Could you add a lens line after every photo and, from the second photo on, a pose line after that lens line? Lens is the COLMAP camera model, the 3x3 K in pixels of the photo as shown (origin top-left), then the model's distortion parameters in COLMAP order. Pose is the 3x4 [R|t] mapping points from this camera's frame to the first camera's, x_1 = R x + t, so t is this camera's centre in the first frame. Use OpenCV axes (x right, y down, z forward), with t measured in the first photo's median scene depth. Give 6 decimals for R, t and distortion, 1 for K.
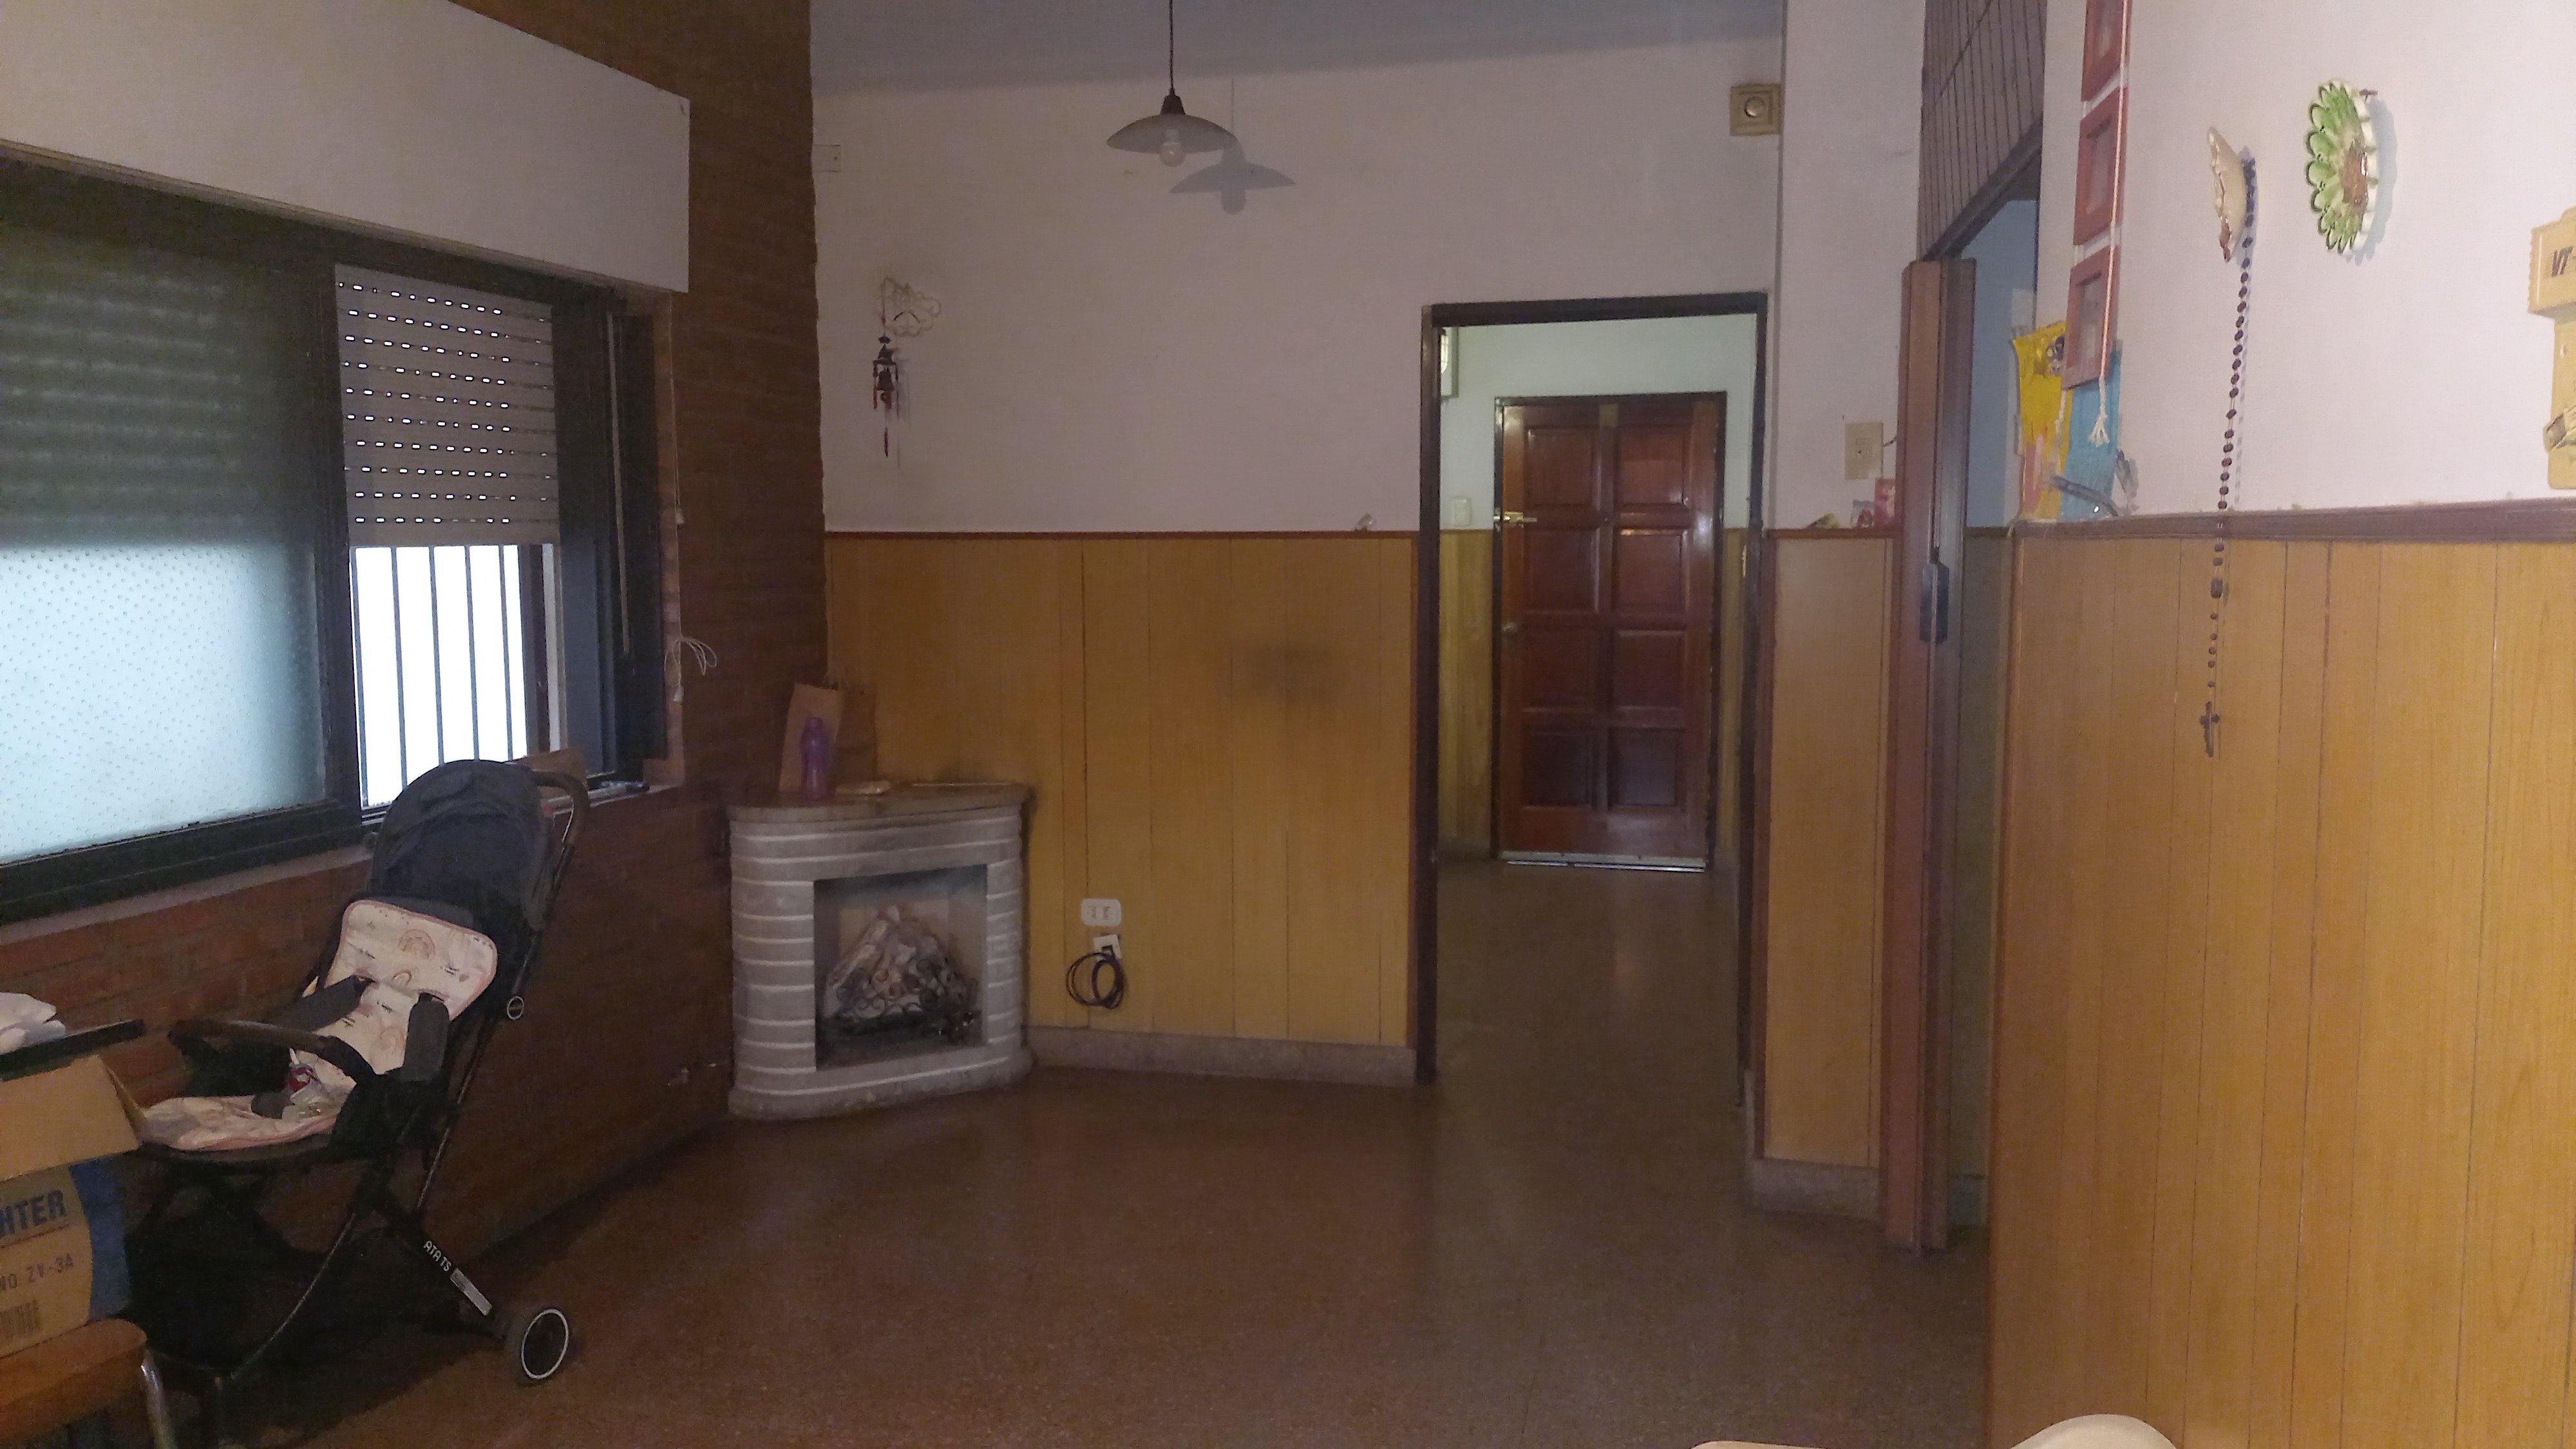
lens RADIAL K [[1867.0, 0, 1288.0], [0, 1867.0, 724.5], [0, 0, 1]] dist [0.122151, 0.001085]
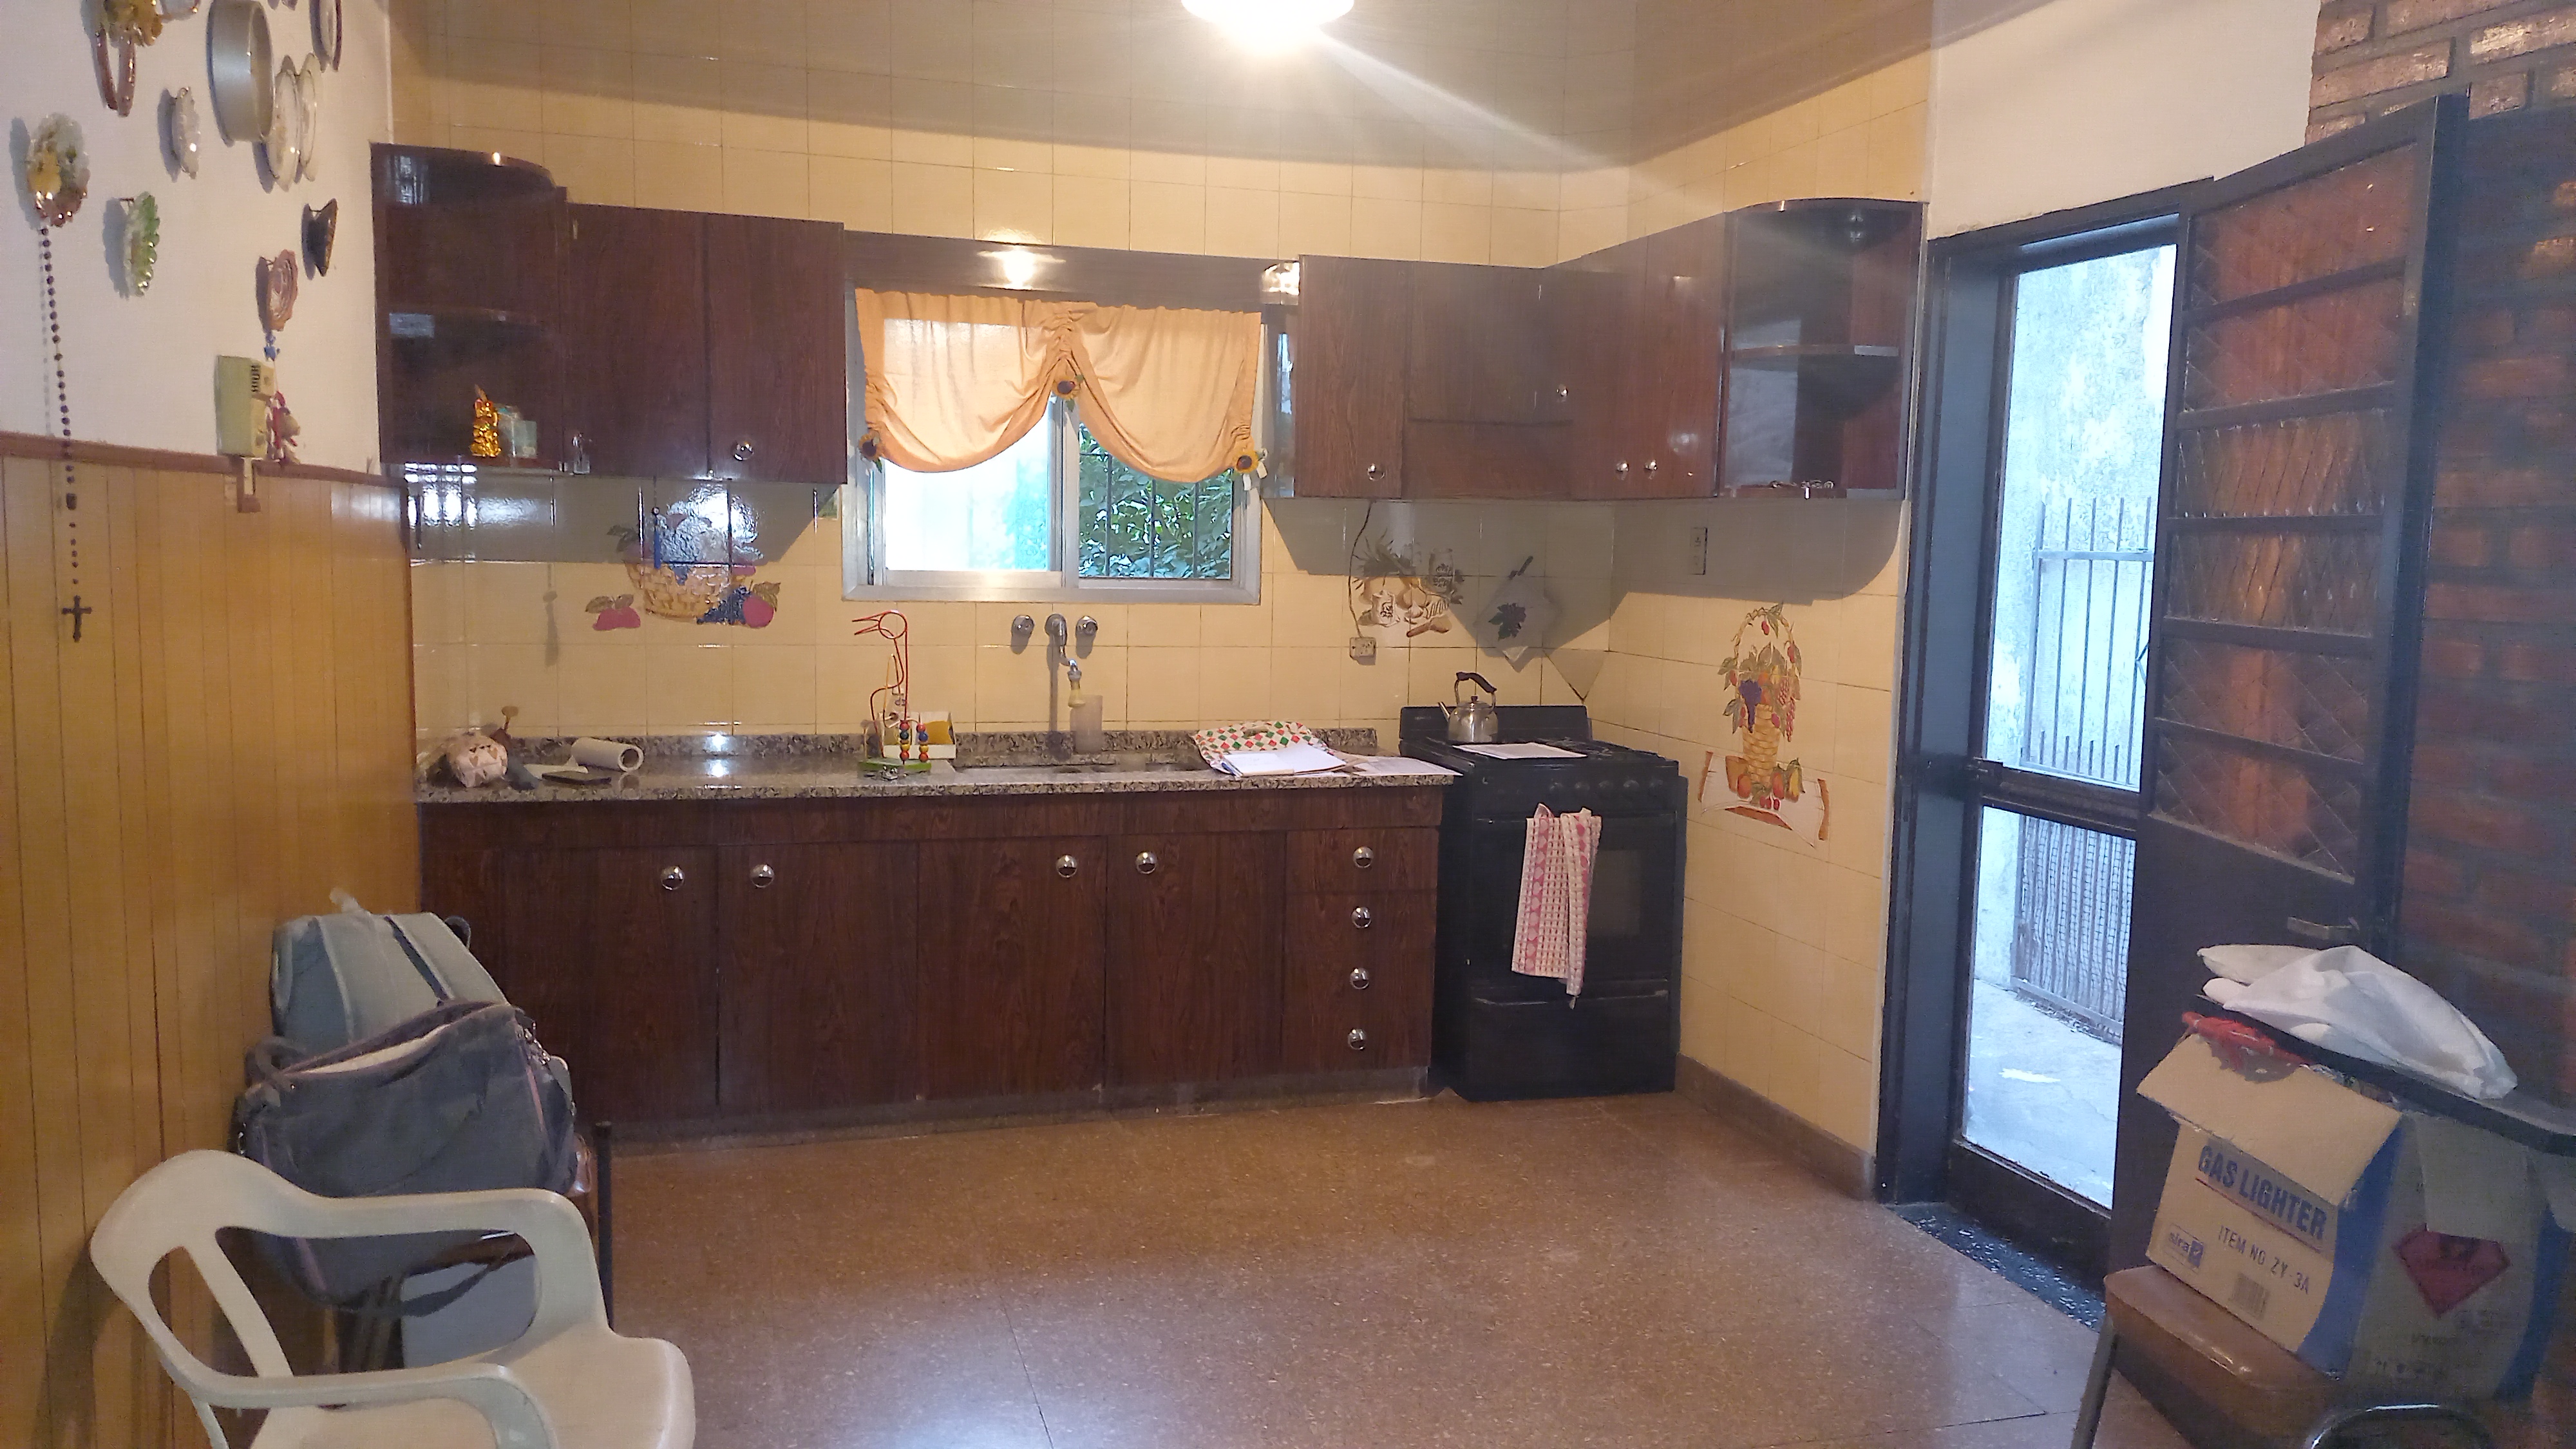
lens RADIAL K [[1867.0, 0, 1288.0], [0, 1867.0, 724.5], [0, 0, 1]] dist [0.122151, 0.001085]
pose [[-0.867463, 0.031947, -0.496475, 0.435367], [-0.070745, 0.979874, 0.186662, -0.218040], [0.492446, 0.197046, -0.847744, 2.452225]]
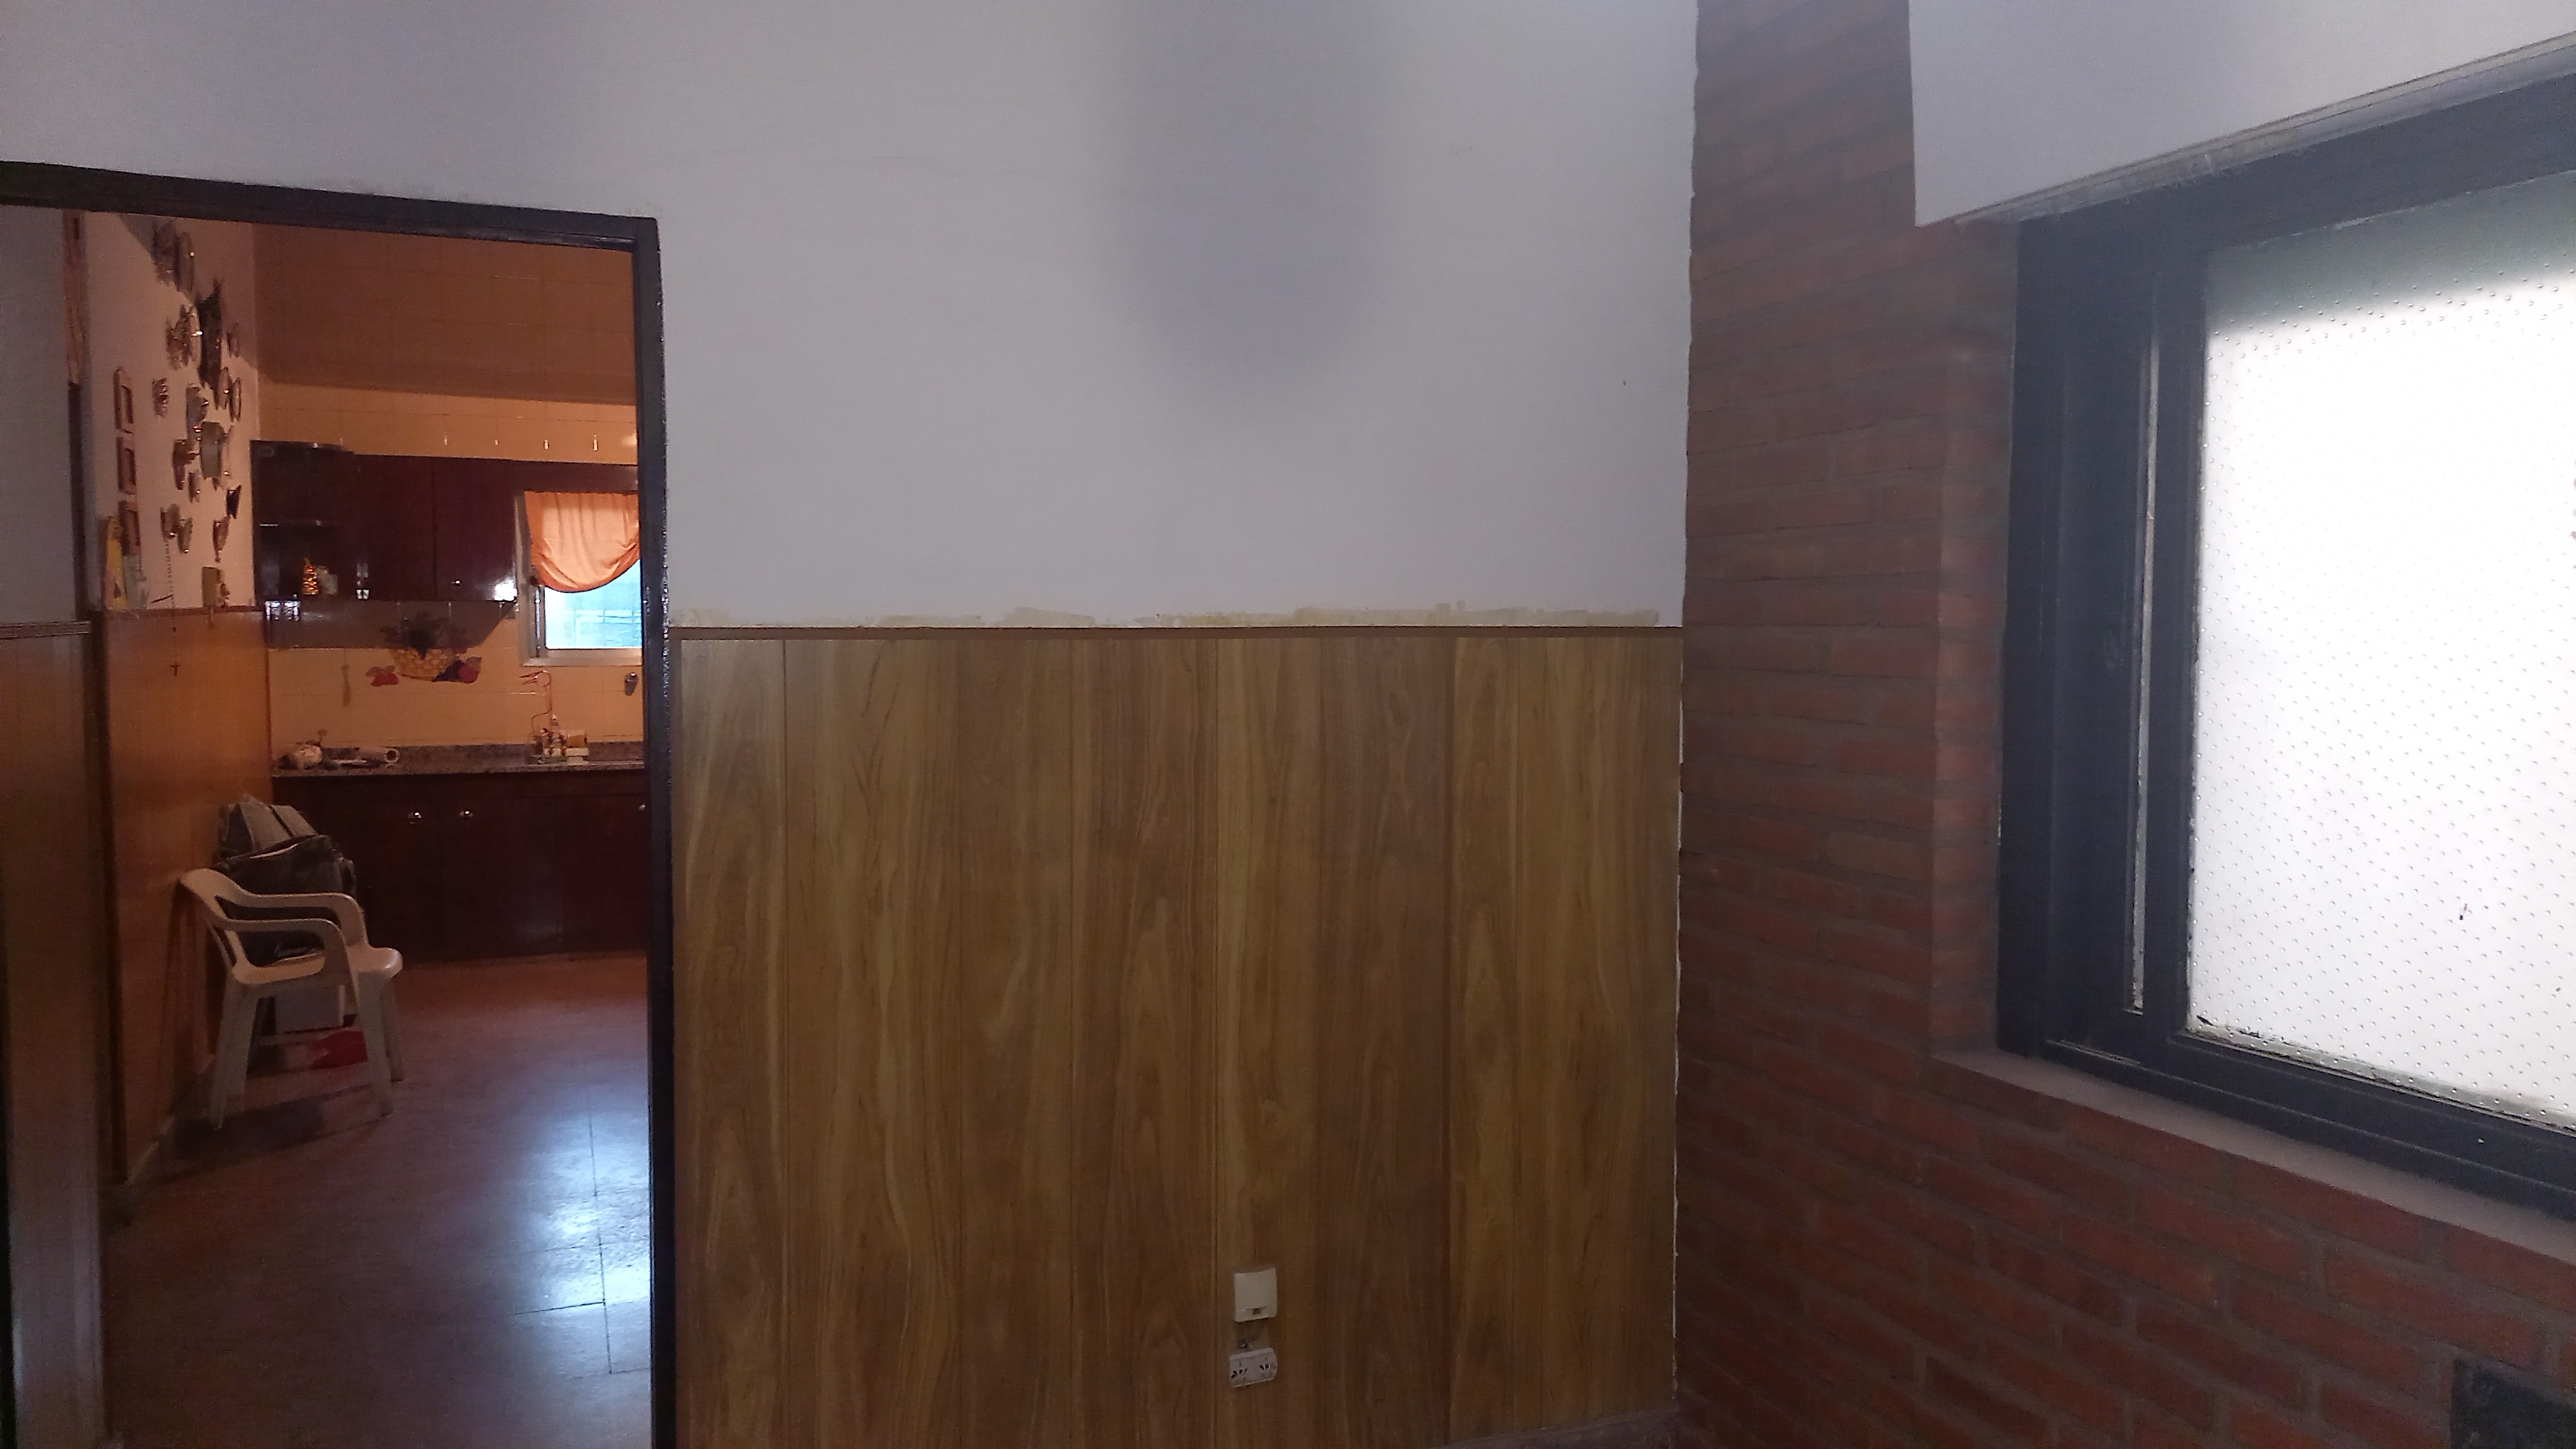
lens RADIAL K [[1875.3, 0, 1288.0], [0, 1875.3, 724.5], [0, 0, 1]] dist [0.005415, 0.136284]
pose [[-0.819794, 0.030230, -0.571859, 0.823706], [-0.062784, 0.987841, 0.142225, -0.537174], [0.569206, 0.152498, -0.807929, 5.117431]]
